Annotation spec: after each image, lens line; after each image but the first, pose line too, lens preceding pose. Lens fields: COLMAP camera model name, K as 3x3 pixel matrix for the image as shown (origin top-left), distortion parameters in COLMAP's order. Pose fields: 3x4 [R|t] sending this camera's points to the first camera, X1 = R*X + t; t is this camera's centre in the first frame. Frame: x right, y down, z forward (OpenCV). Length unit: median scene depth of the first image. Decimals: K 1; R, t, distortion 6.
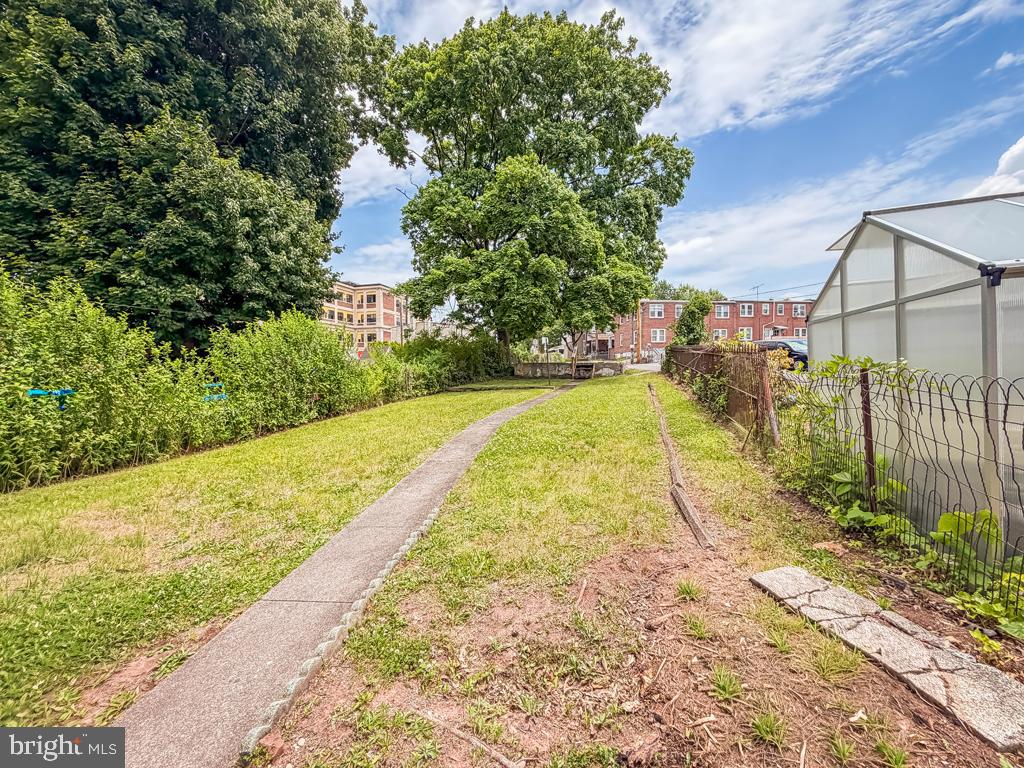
lens RADIAL K [[416.2, 0, 513.4], [0, 416.2, 368.4], [0, 0, 1]] dist [0.000920, -0.000104]
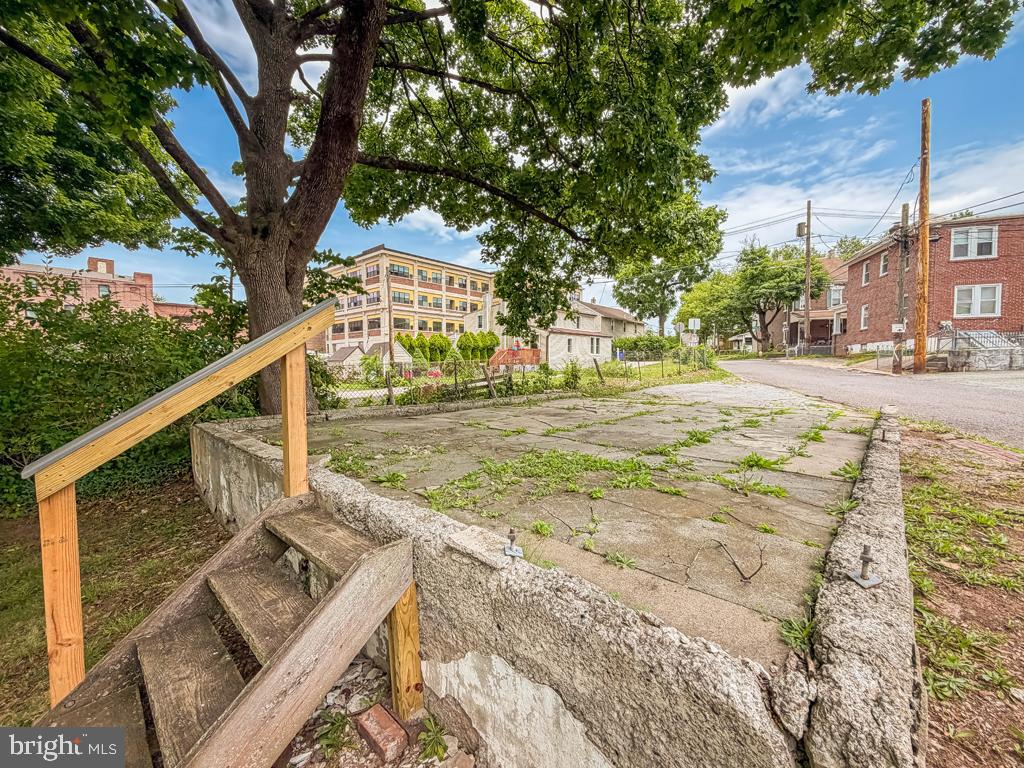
lens RADIAL K [[416.2, 0, 513.4], [0, 416.2, 368.4], [0, 0, 1]] dist [0.000920, -0.000104]
pose [[0.905300, 0.011614, -0.424615, 0.105491], [-0.002009, 0.999732, 0.023060, -0.020381], [0.424769, -0.020024, 0.905080, 0.425014]]
